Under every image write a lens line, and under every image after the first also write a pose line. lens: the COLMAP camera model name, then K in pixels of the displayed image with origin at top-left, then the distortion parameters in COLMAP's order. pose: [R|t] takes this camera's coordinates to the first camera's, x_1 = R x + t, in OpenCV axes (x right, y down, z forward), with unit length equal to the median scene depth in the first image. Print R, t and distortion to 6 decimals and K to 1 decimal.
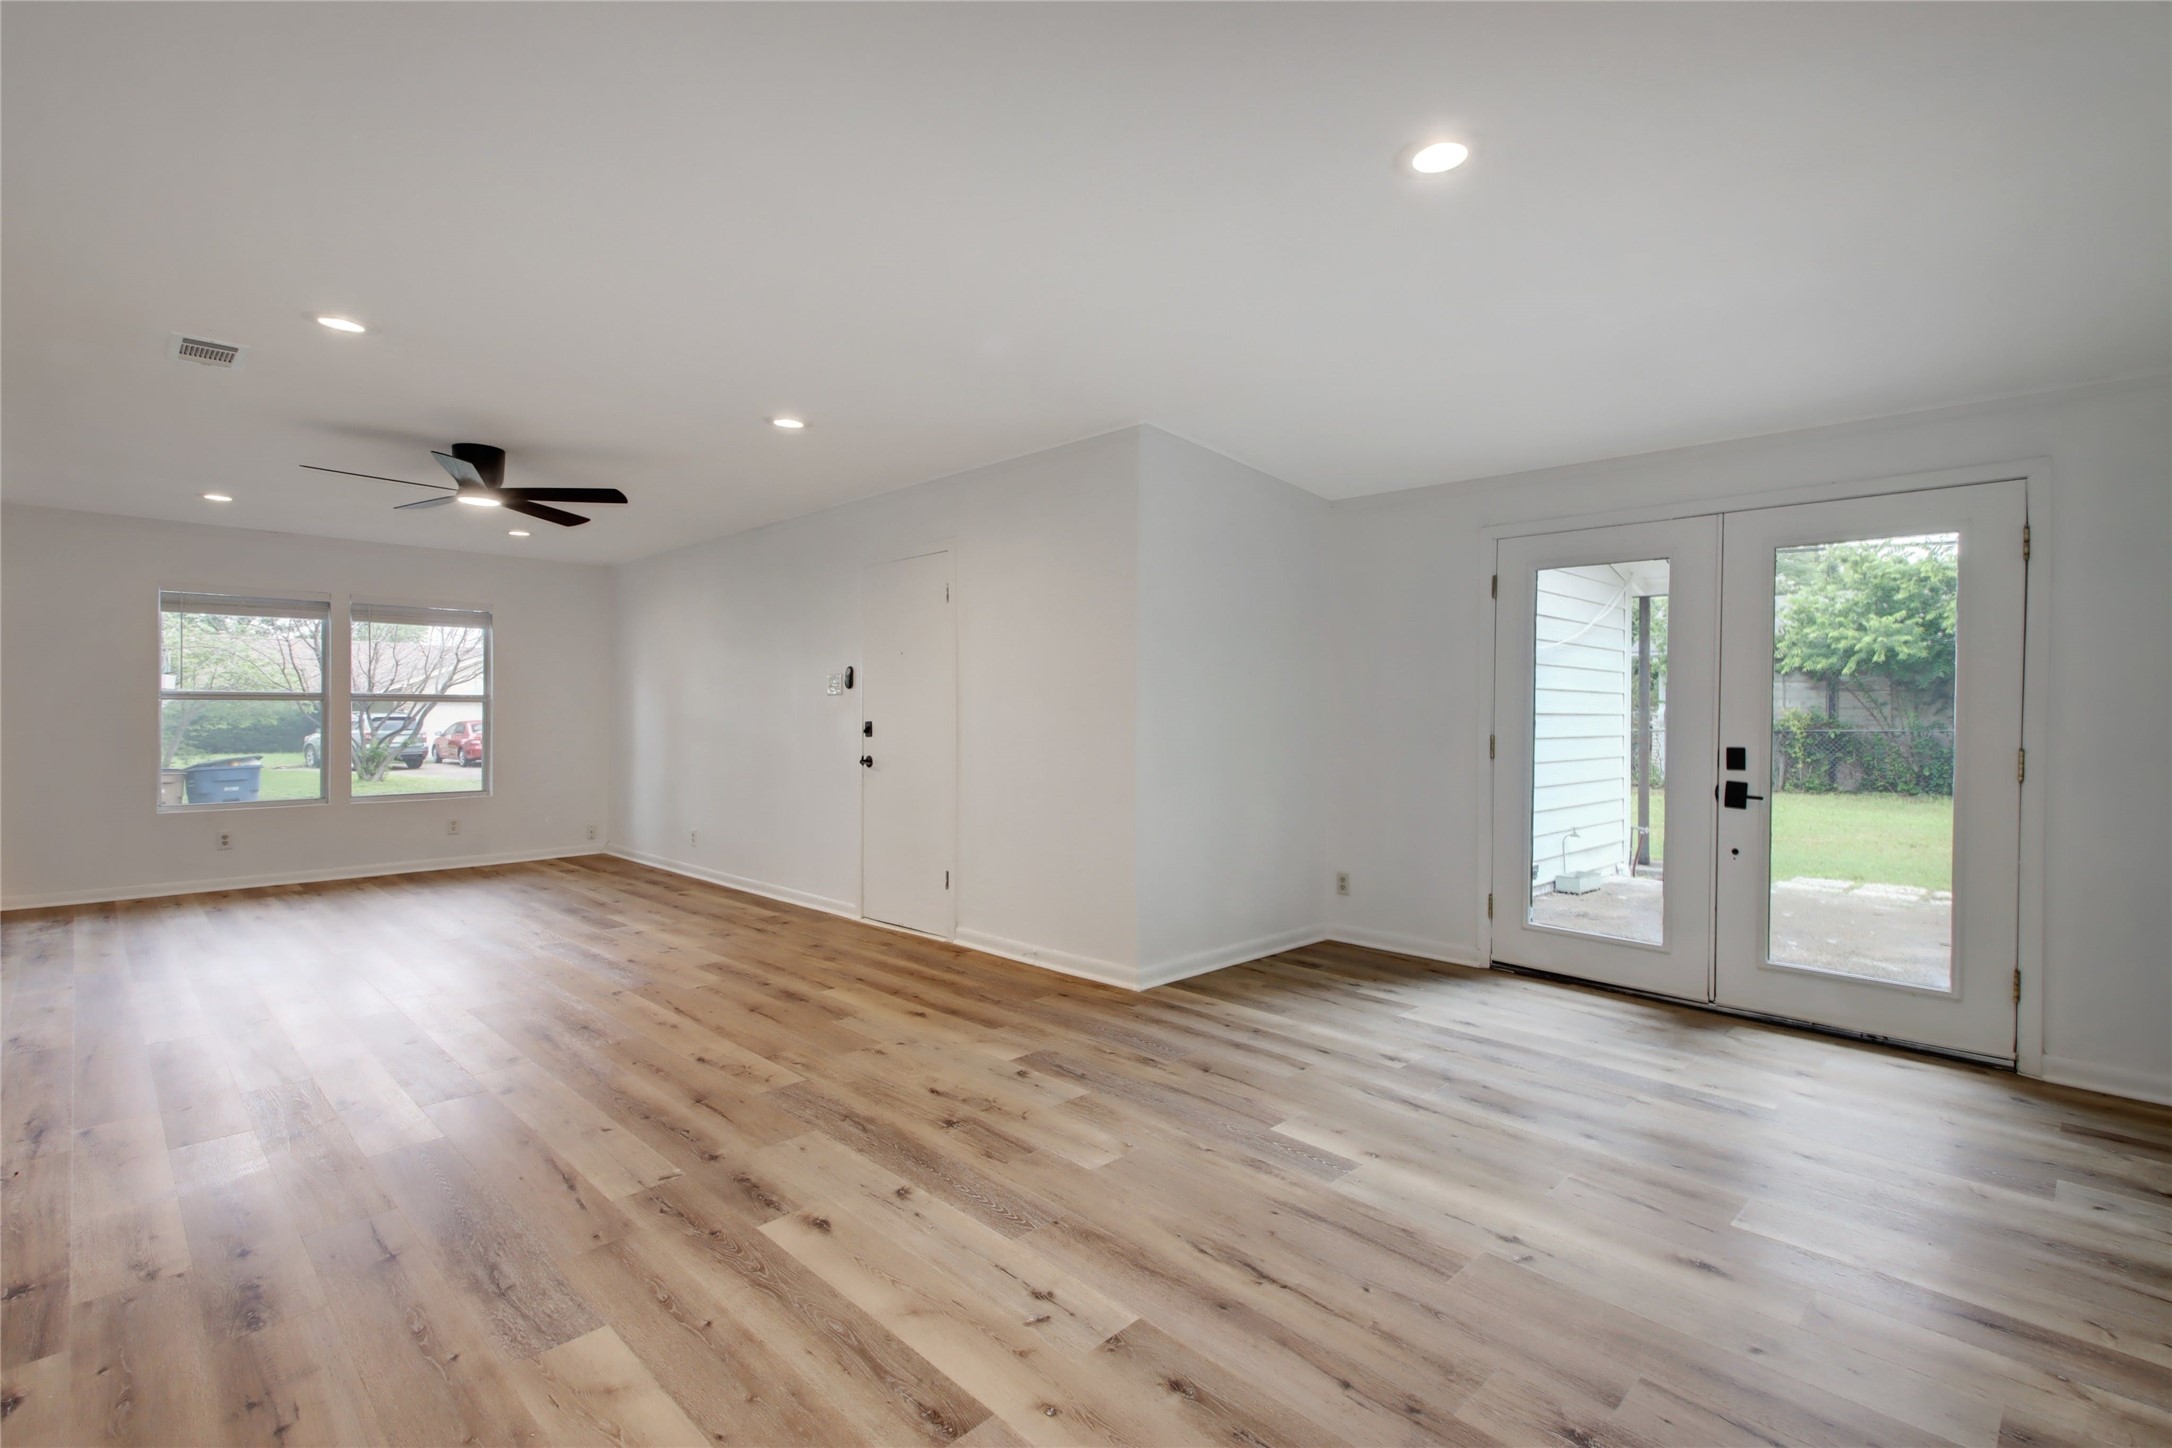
lens RADIAL K [[1002.1, 0, 1094.0], [0, 1002.1, 716.0], [0, 0, 1]] dist [0.051244, -0.031240]
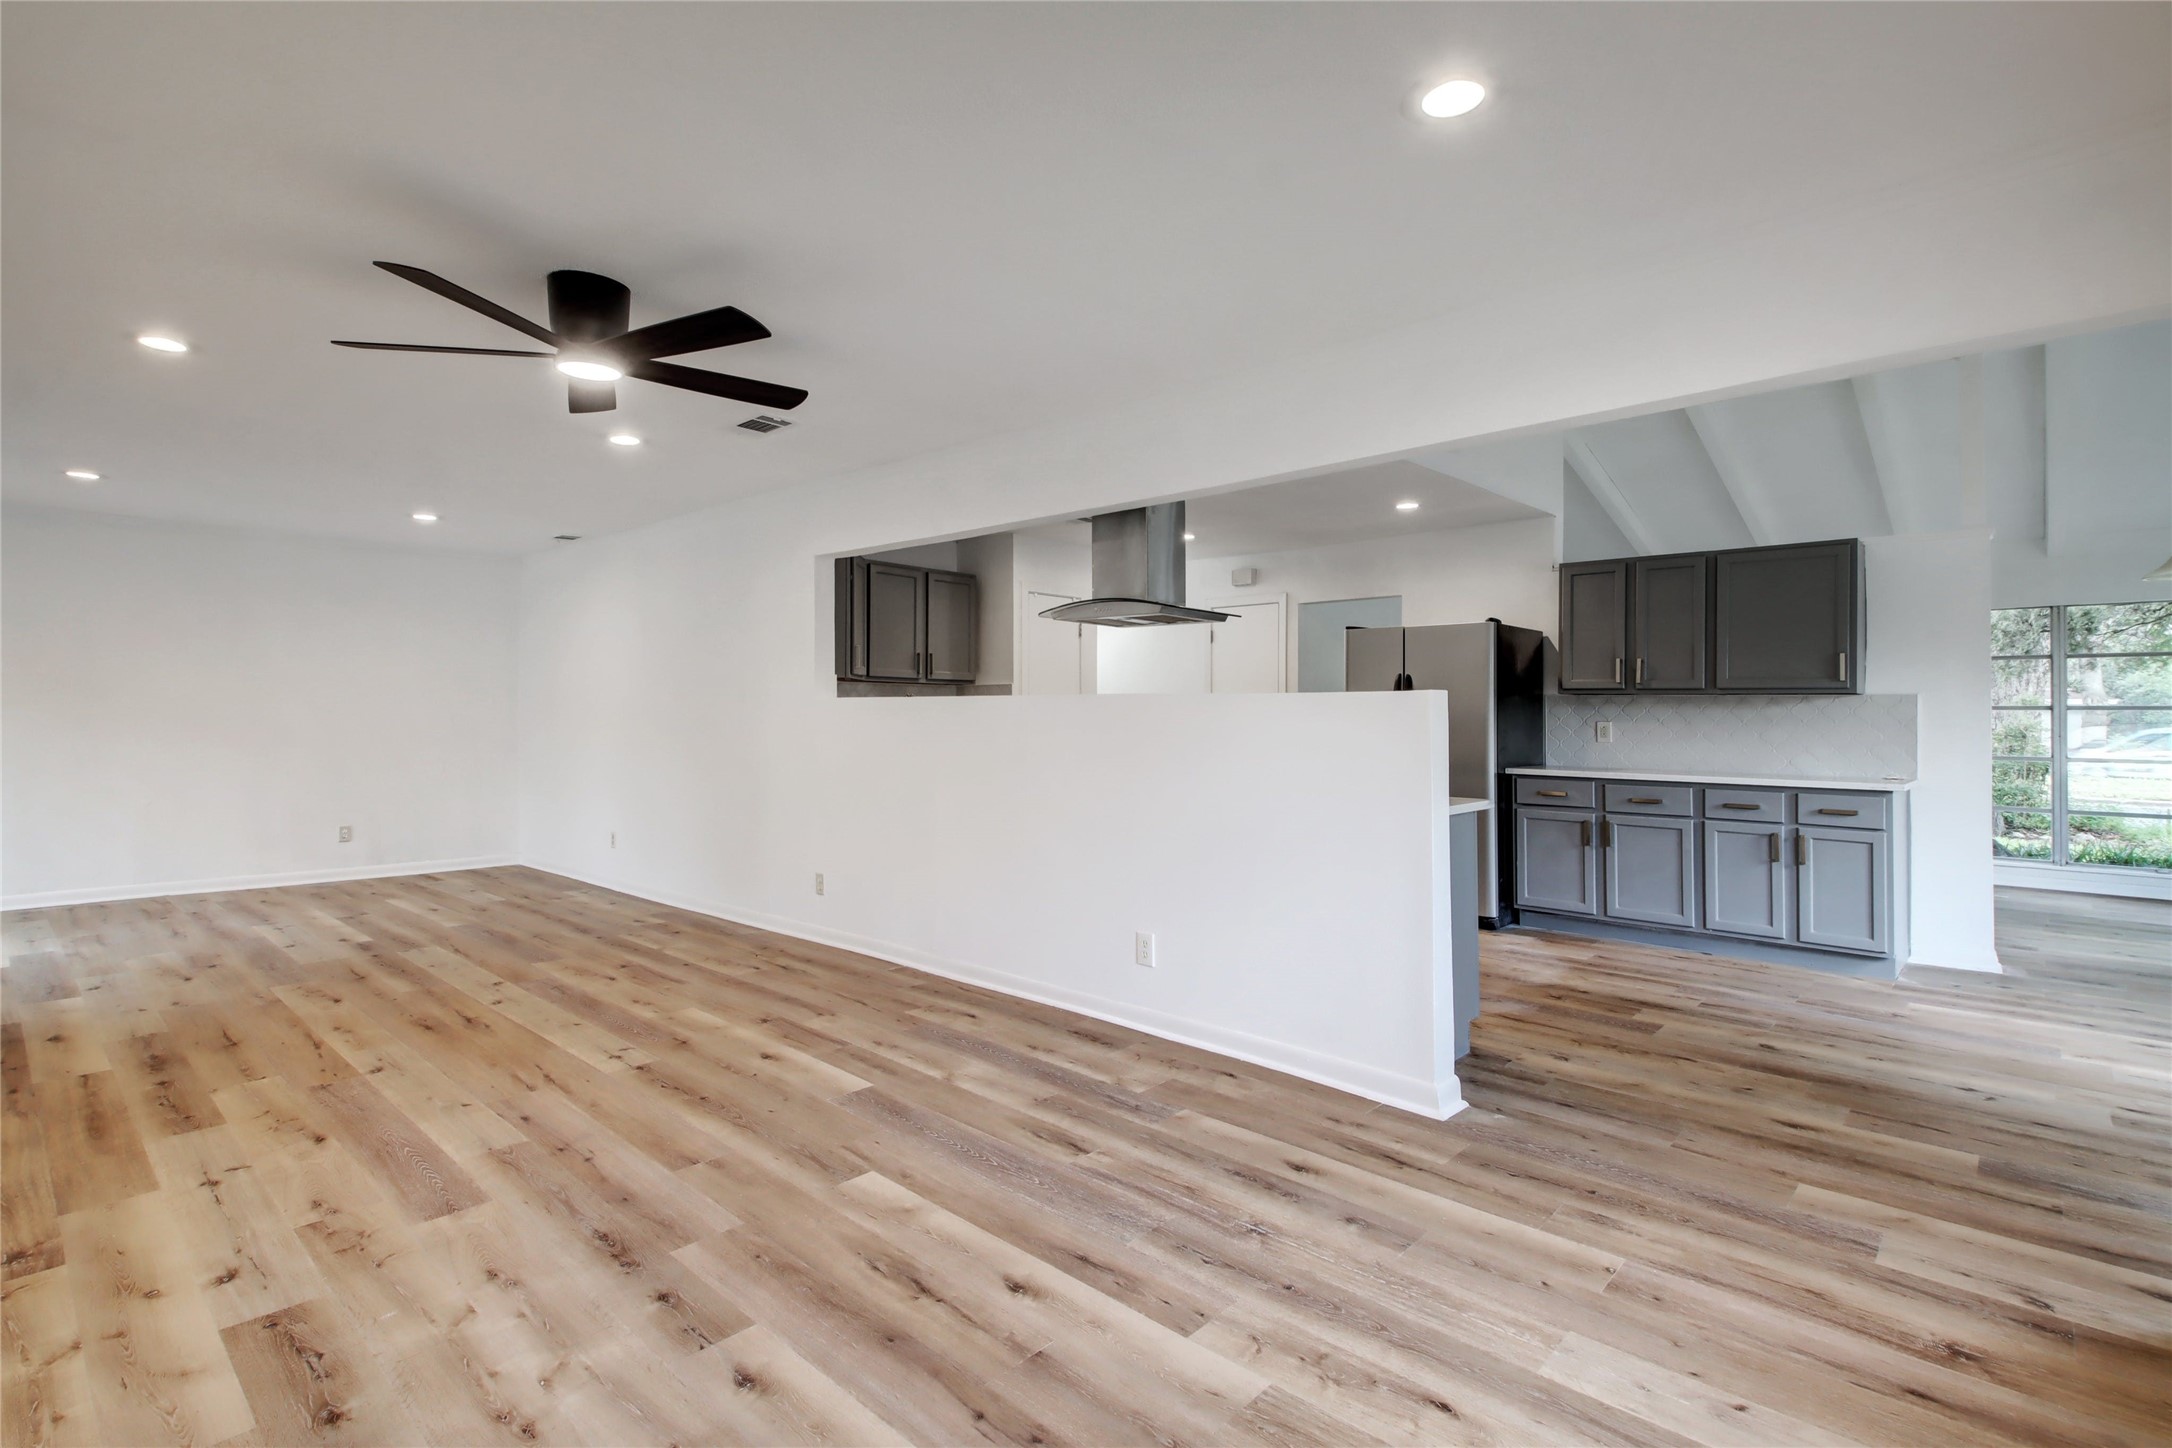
lens RADIAL K [[1019.1, 0, 1087.2], [0, 1019.1, 704.1], [0, 0, 1]] dist [0.046849, -0.025641]
pose [[-0.999330, -0.007464, -0.035825, -0.999017], [-0.007149, 0.999935, -0.008905, -0.007657], [0.035890, -0.008643, -0.999318, 1.844052]]
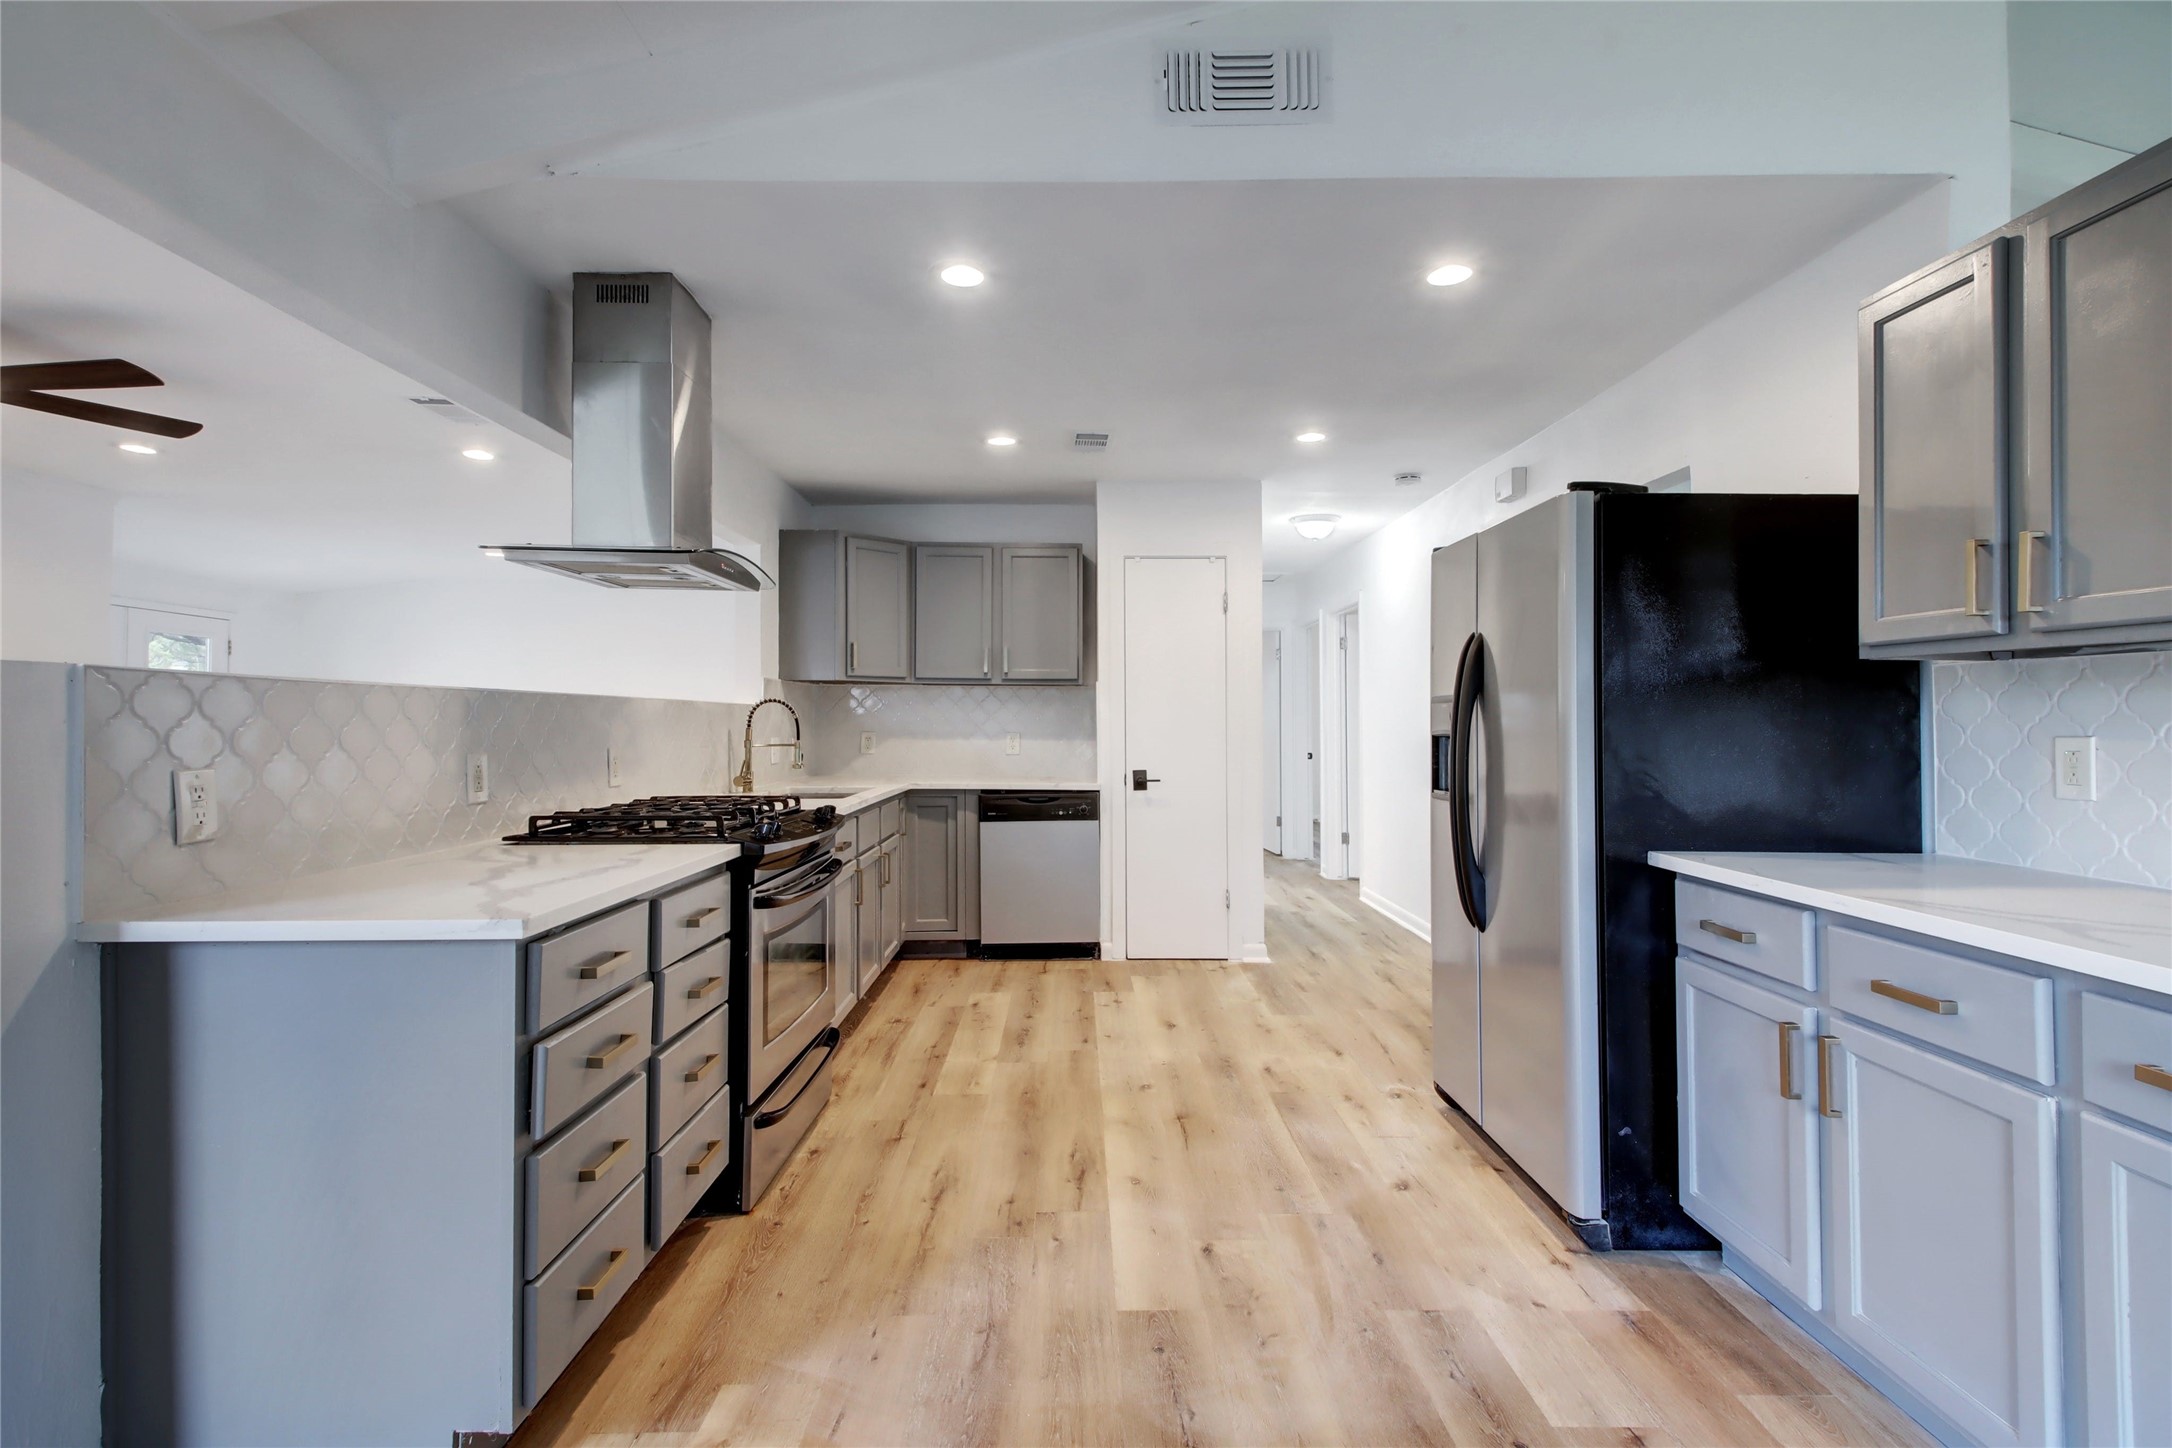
lens RADIAL K [[1019.1, 0, 1087.2], [0, 1019.1, 704.1], [0, 0, 1]] dist [0.046849, -0.025641]
pose [[-0.713986, 0.008358, 0.700110, -1.787007], [-0.003508, 0.999873, -0.015514, -0.007050], [-0.700151, -0.013533, -0.713867, 1.090664]]
